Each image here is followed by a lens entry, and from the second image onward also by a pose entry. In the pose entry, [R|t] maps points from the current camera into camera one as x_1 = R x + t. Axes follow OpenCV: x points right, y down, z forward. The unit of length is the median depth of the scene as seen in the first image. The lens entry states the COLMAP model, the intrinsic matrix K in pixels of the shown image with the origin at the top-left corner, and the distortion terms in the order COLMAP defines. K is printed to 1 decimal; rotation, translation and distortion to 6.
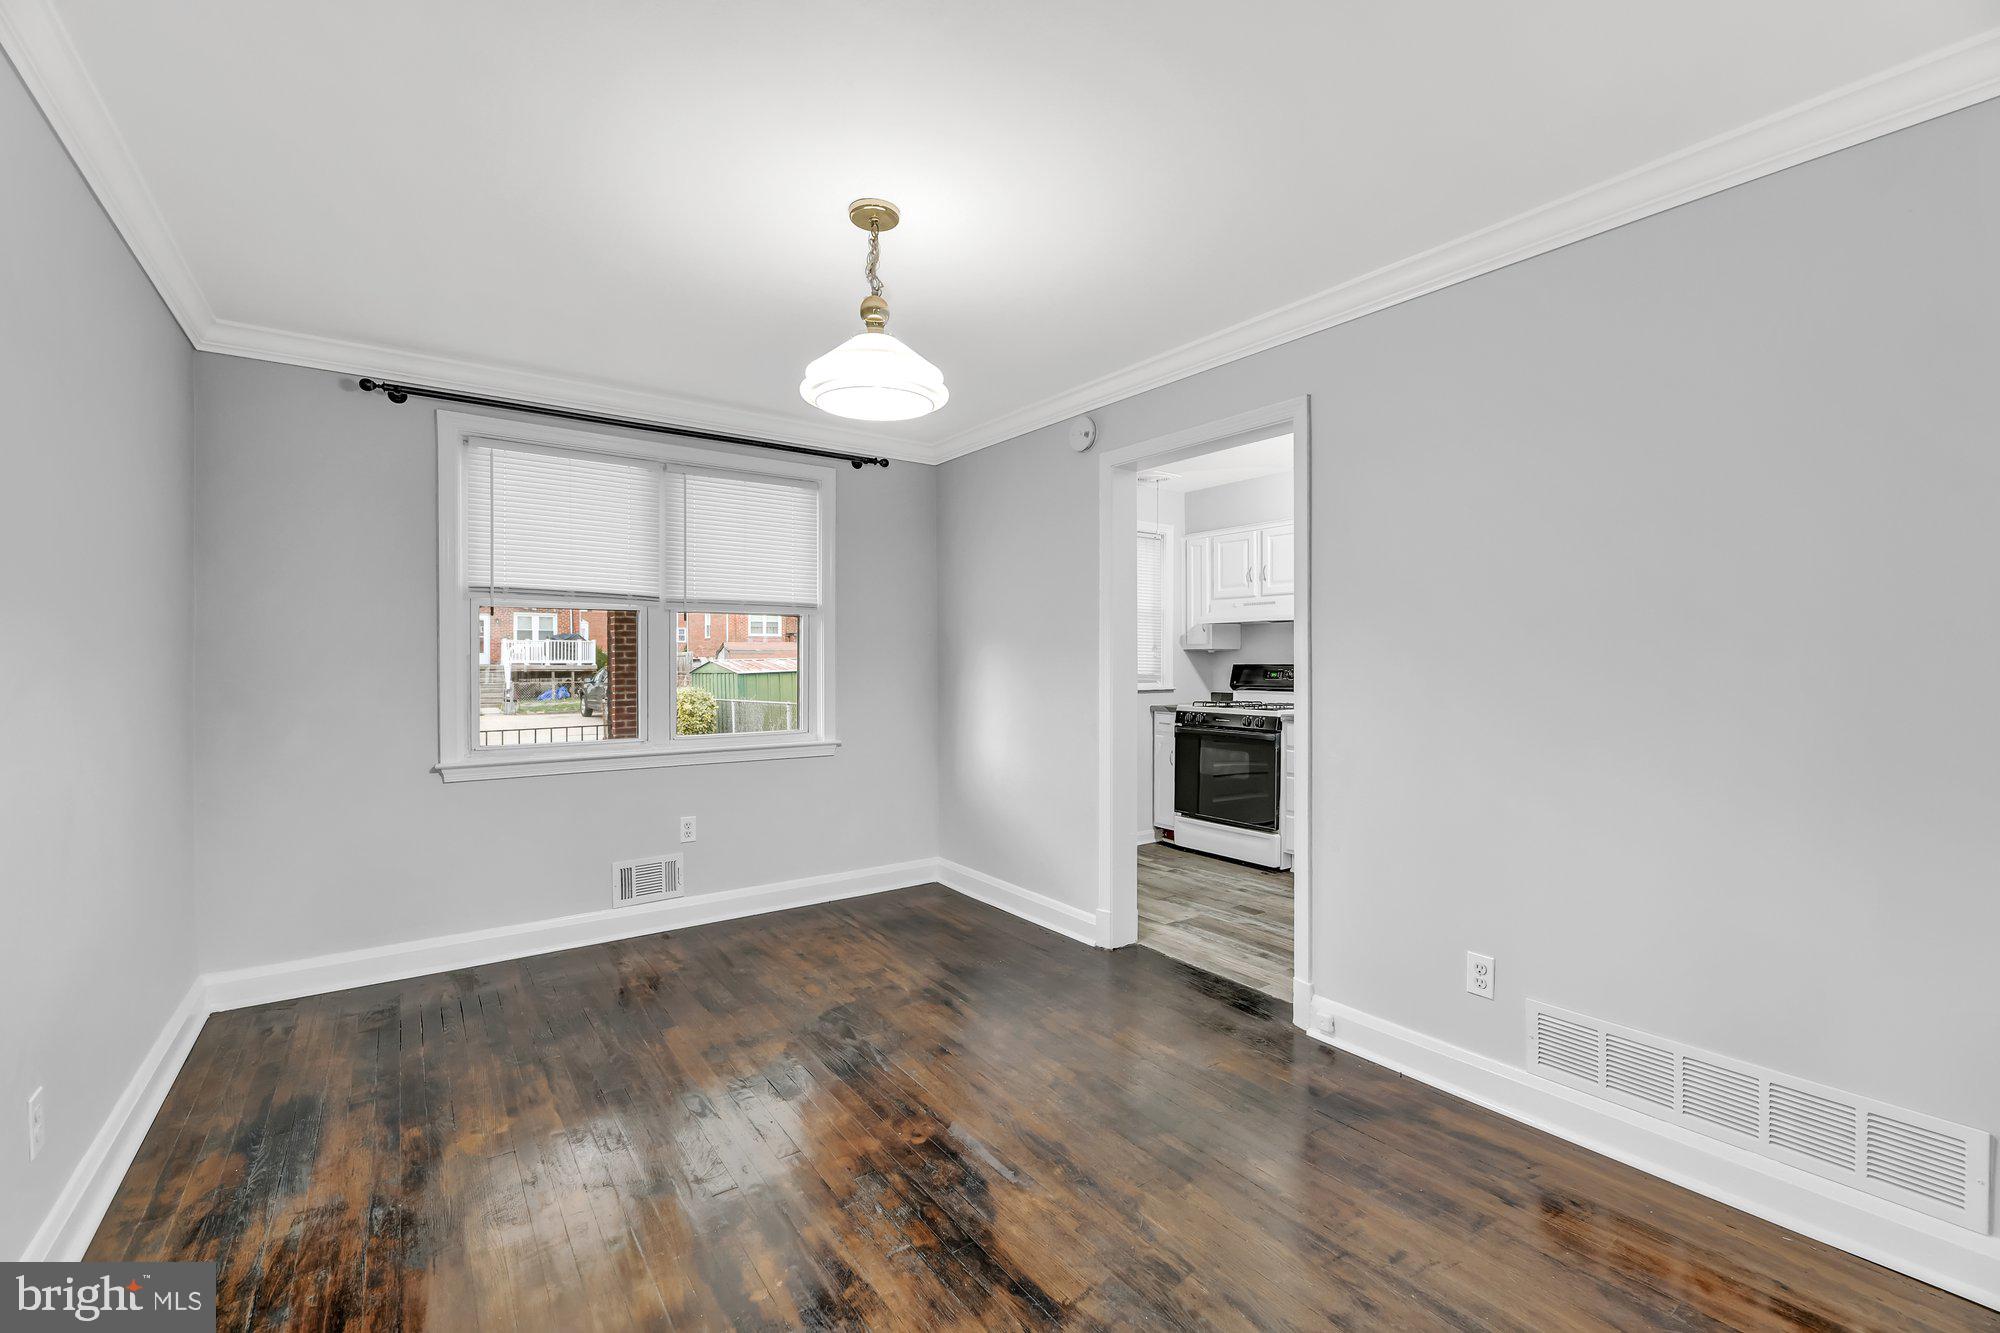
lens RADIAL K [[852.6, 0, 1002.5], [0, 852.6, 659.3], [0, 0, 1]] dist [-0.001888, -0.000244]
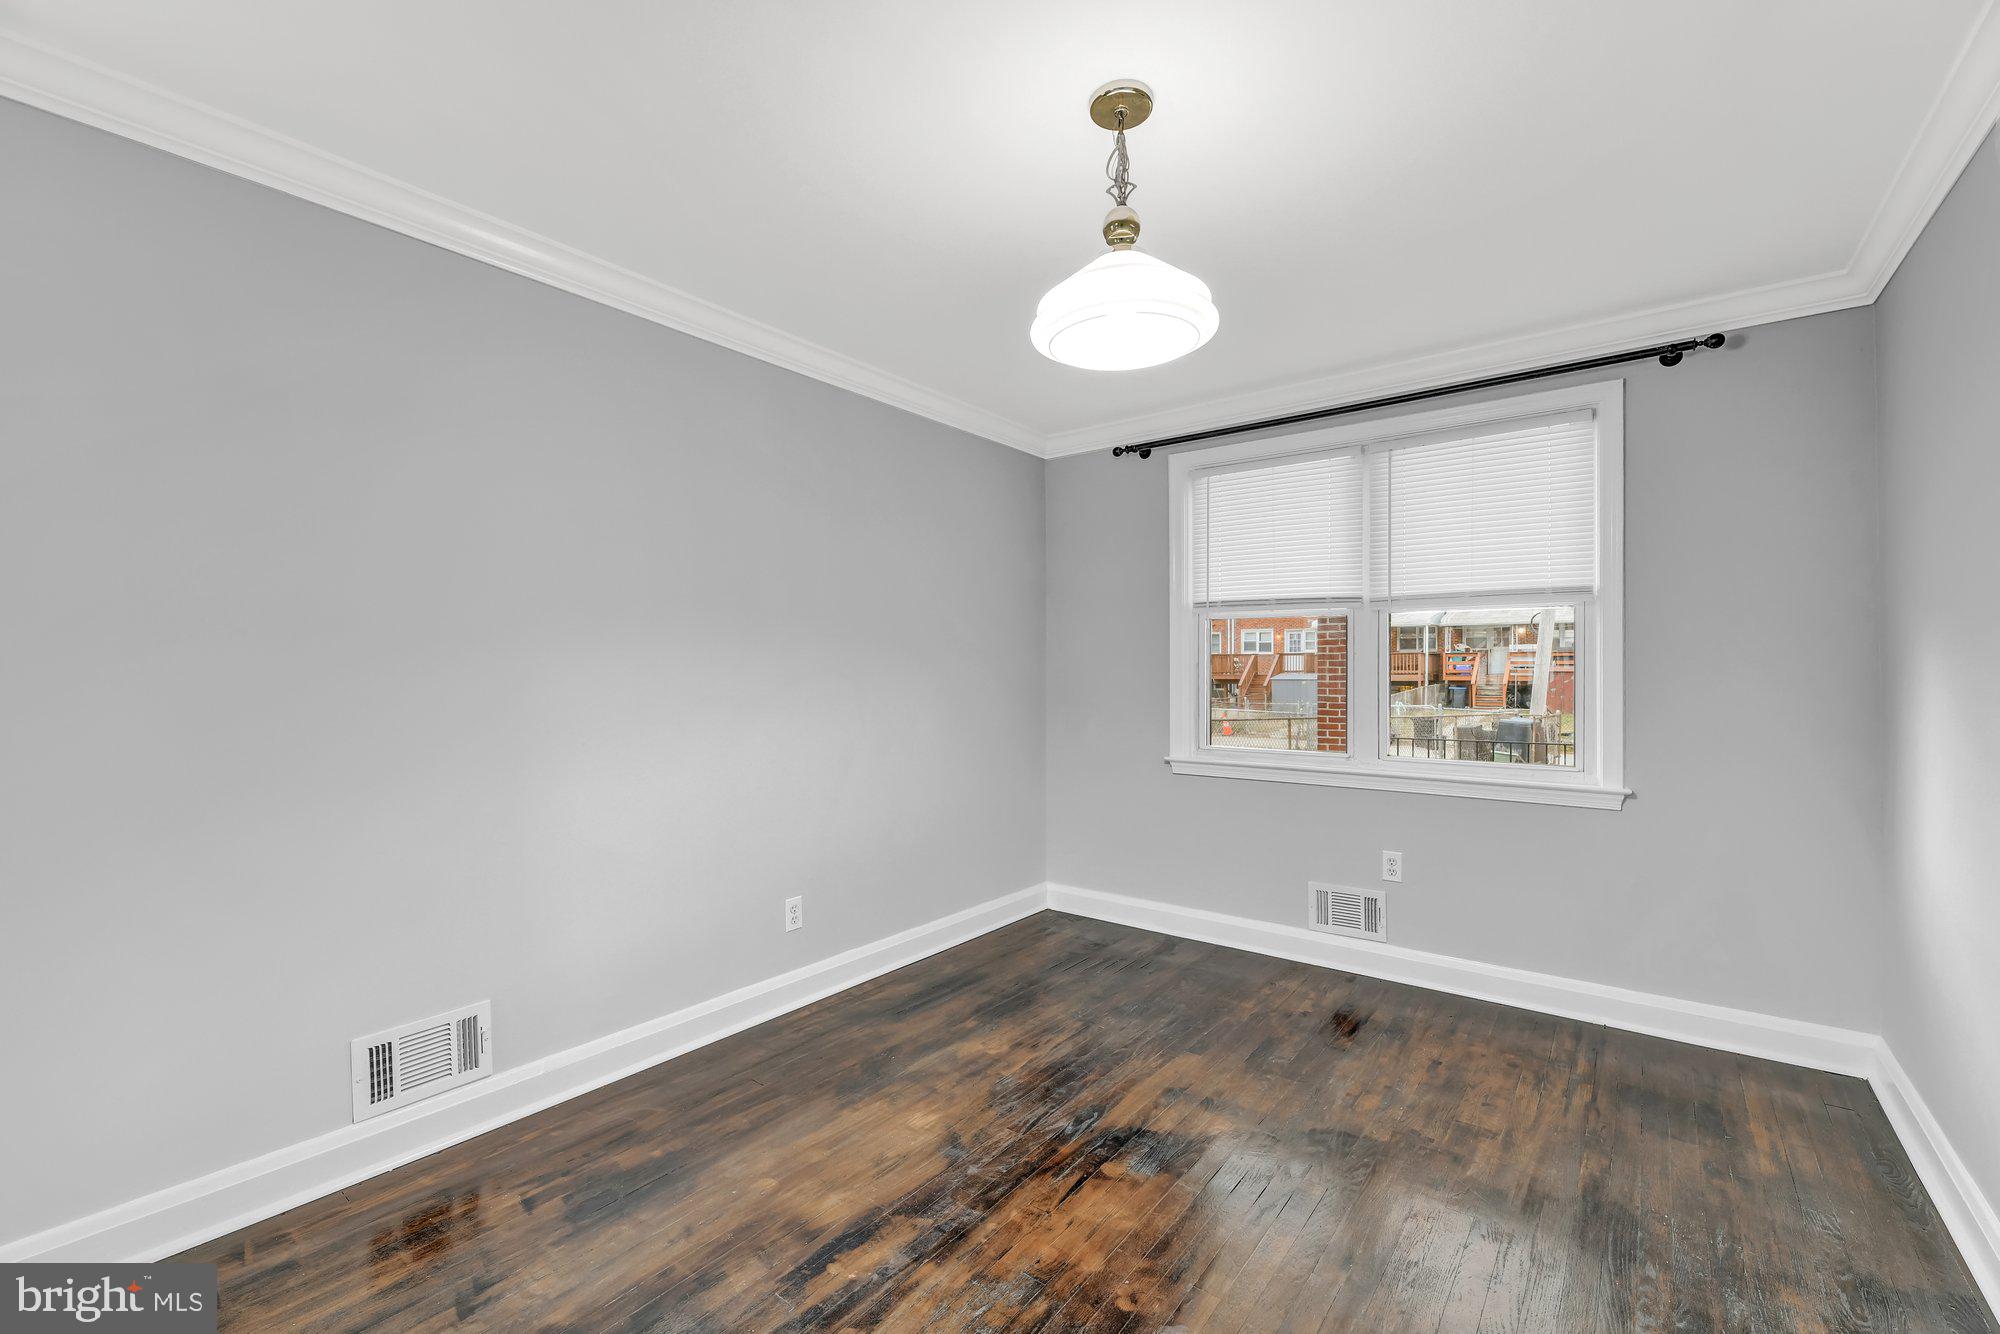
lens RADIAL K [[820.8, 0, 962.3], [0, 820.8, 674.2], [0, 0, 1]] dist [-0.000592, 0.000002]
pose [[0.273435, 0.005558, -0.961874, 0.333887], [0.001791, 0.999979, 0.006287, 0.001066], [0.961889, -0.003442, 0.273419, 0.398020]]
